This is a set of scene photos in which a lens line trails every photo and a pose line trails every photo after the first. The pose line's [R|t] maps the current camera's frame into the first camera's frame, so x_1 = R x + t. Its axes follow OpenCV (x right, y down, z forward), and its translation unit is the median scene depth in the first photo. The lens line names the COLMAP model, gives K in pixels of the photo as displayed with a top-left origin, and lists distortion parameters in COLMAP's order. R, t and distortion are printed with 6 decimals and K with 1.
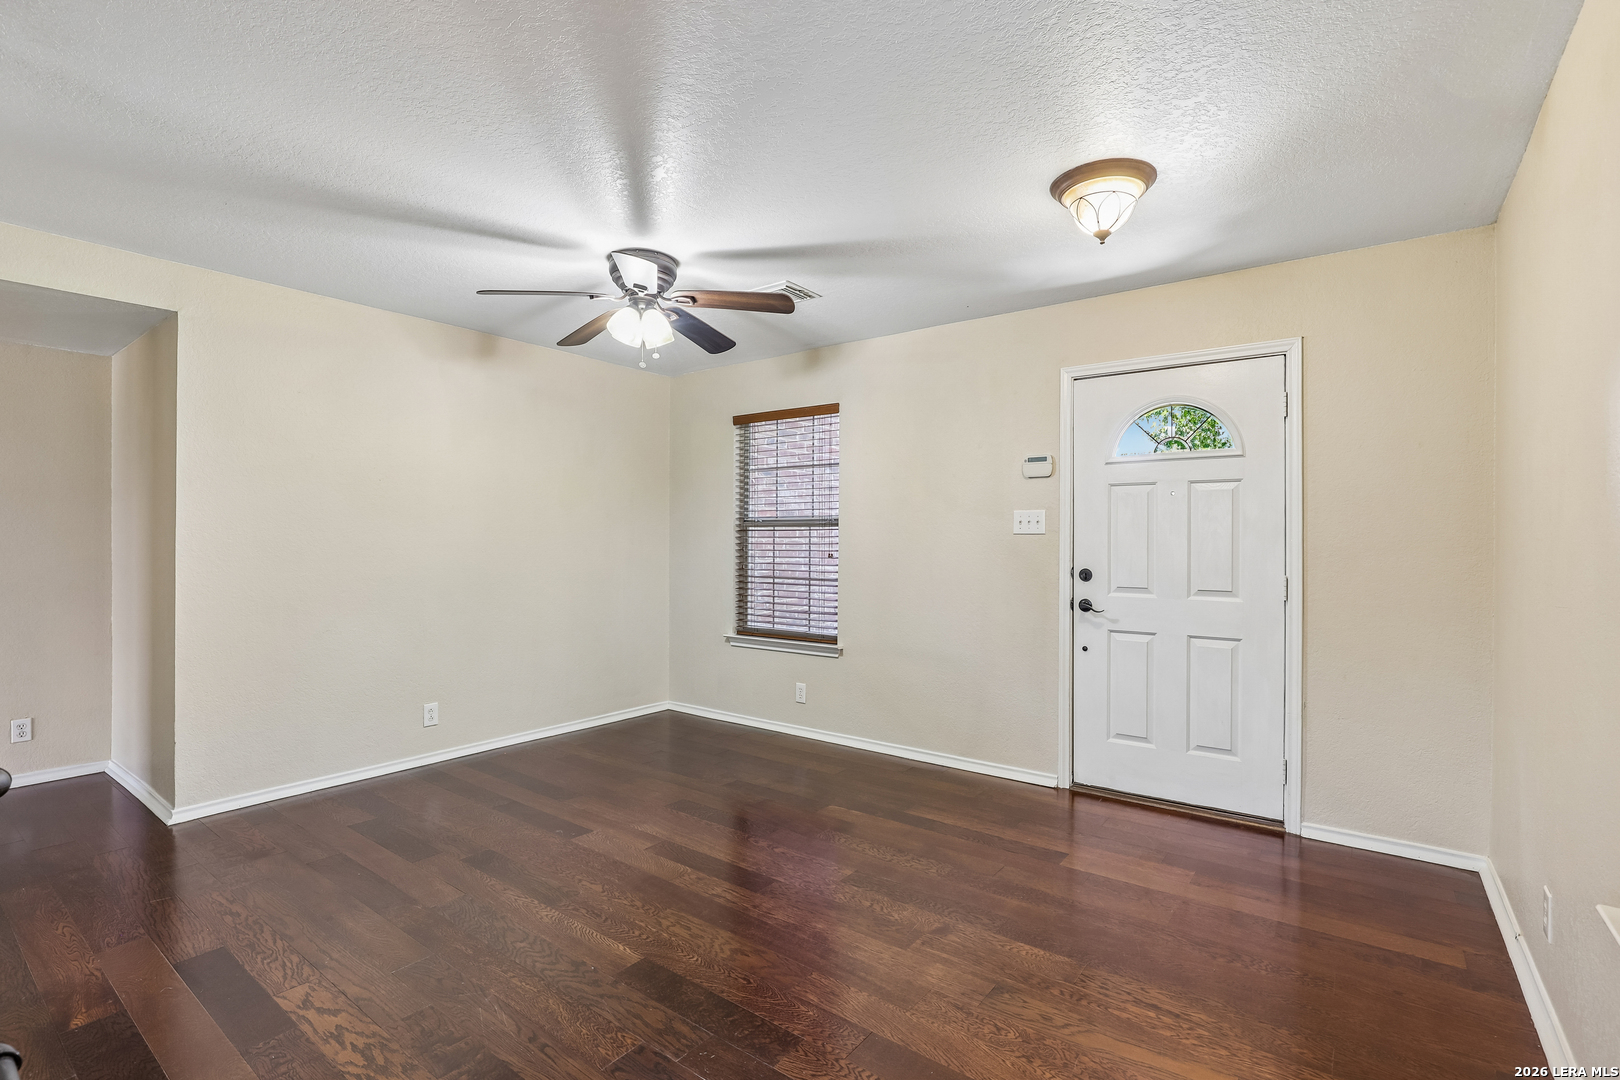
lens RADIAL K [[749.4, 0, 818.2], [0, 749.4, 541.8], [0, 0, 1]] dist [-0.023510, 0.004798]
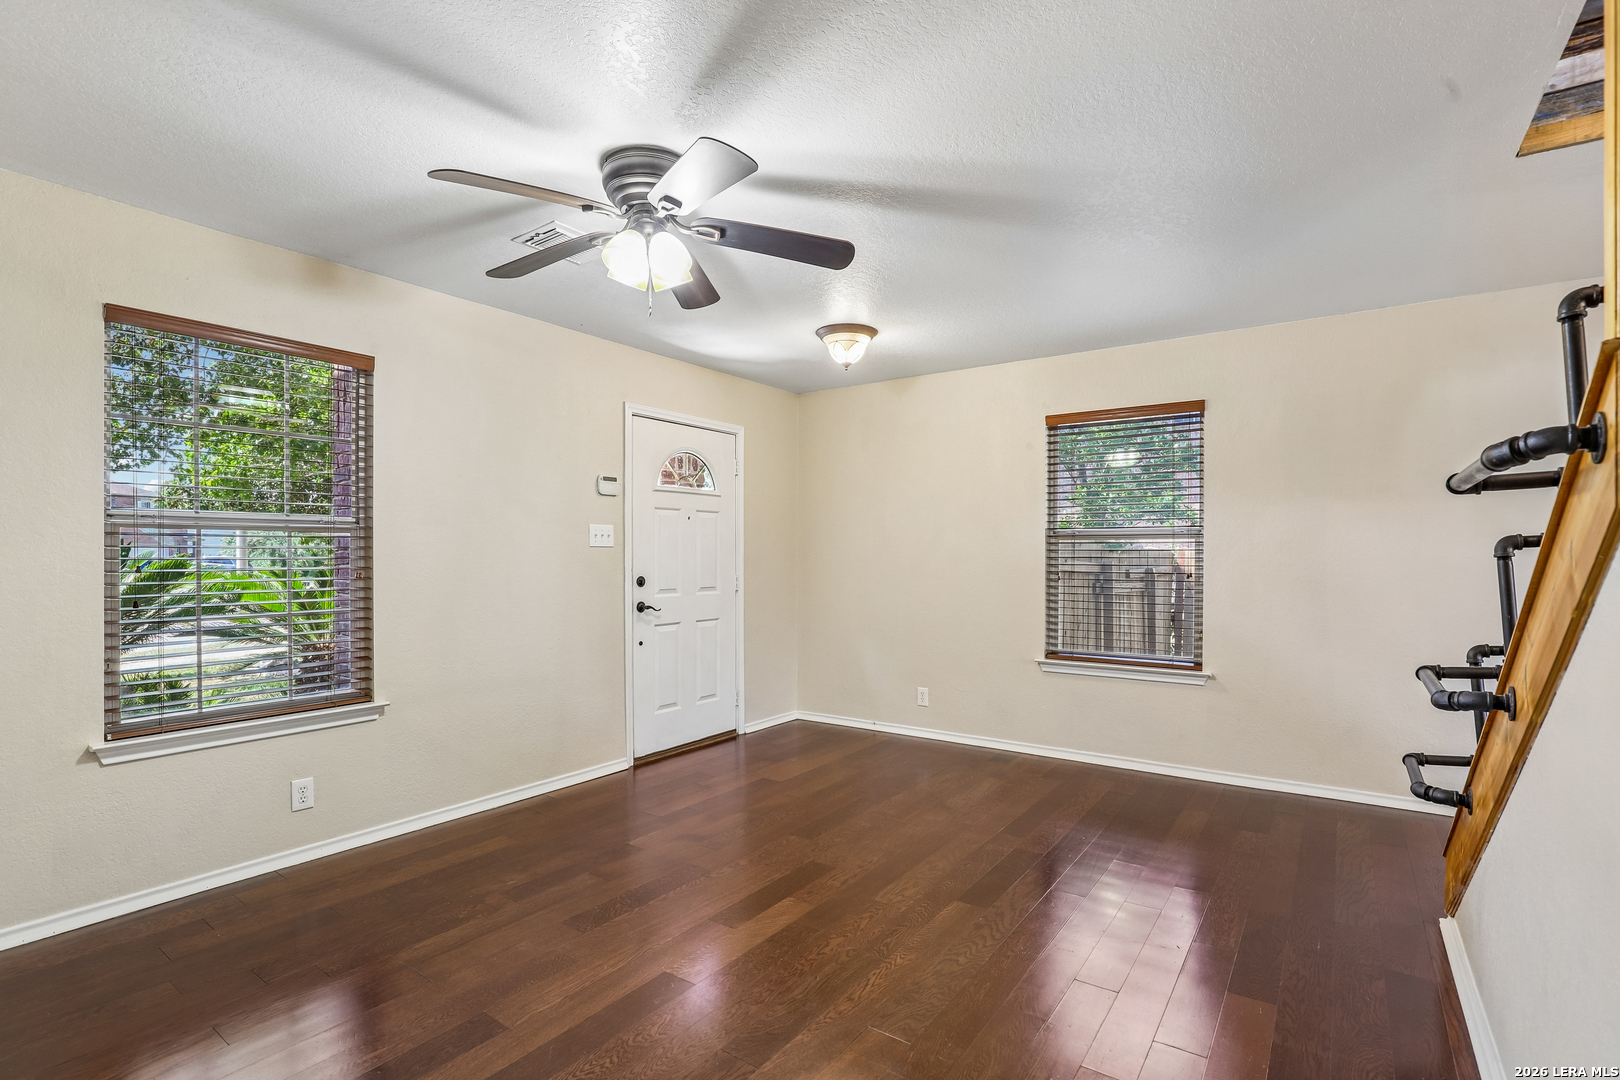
lens RADIAL K [[764.0, 0, 814.4], [0, 764.0, 550.2], [0, 0, 1]] dist [-0.021217, 0.000261]
pose [[-0.034398, 0.004400, 0.999399, -0.875995], [0.003480, 0.999985, -0.004283, 0.000557], [-0.999402, 0.003331, -0.034412, 0.766243]]
